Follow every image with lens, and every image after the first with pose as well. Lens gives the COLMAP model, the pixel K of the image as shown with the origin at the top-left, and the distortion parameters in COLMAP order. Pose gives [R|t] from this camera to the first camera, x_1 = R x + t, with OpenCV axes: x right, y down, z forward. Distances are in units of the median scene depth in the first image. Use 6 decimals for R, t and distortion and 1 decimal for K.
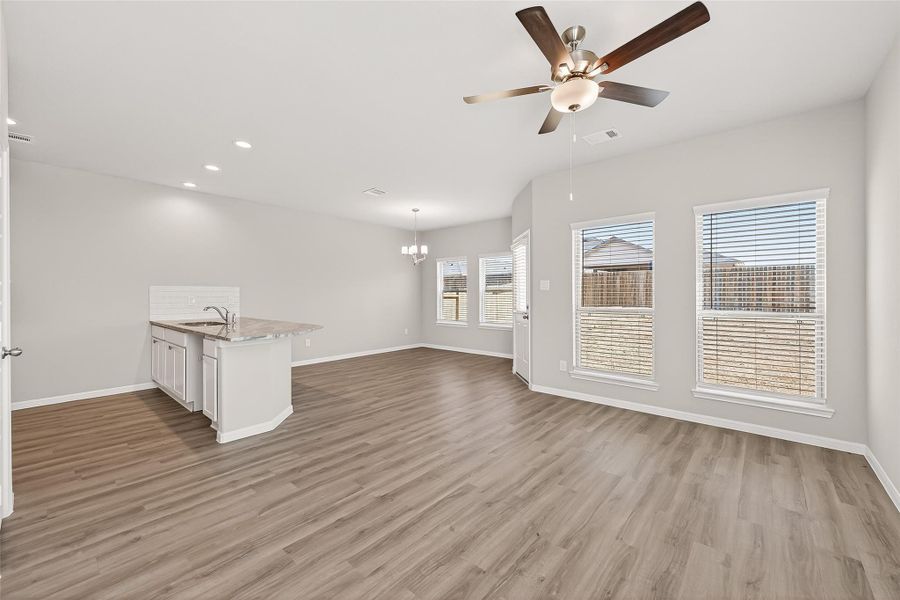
lens RADIAL K [[368.4, 0, 427.4], [0, 368.4, 298.4], [0, 0, 1]] dist [0.002251, 0.000449]
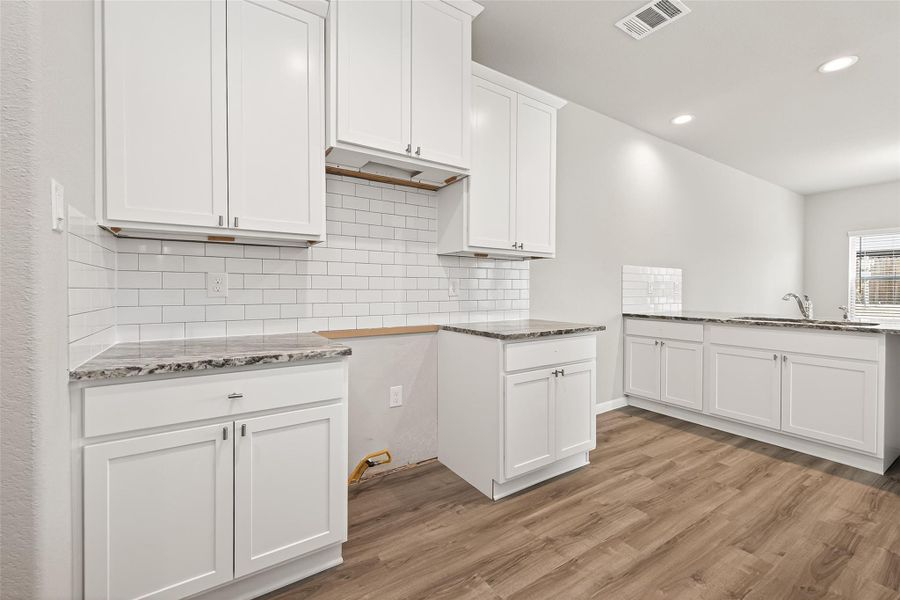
lens RADIAL K [[355.8, 0, 414.7], [0, 355.8, 290.6], [0, 0, 1]] dist [0.001317, 0.000138]
pose [[0.951734, 0.010577, -0.306743, -0.925074], [-0.010623, 0.999942, 0.001521, 0.019466], [0.306741, 0.001811, 0.951791, 0.203660]]
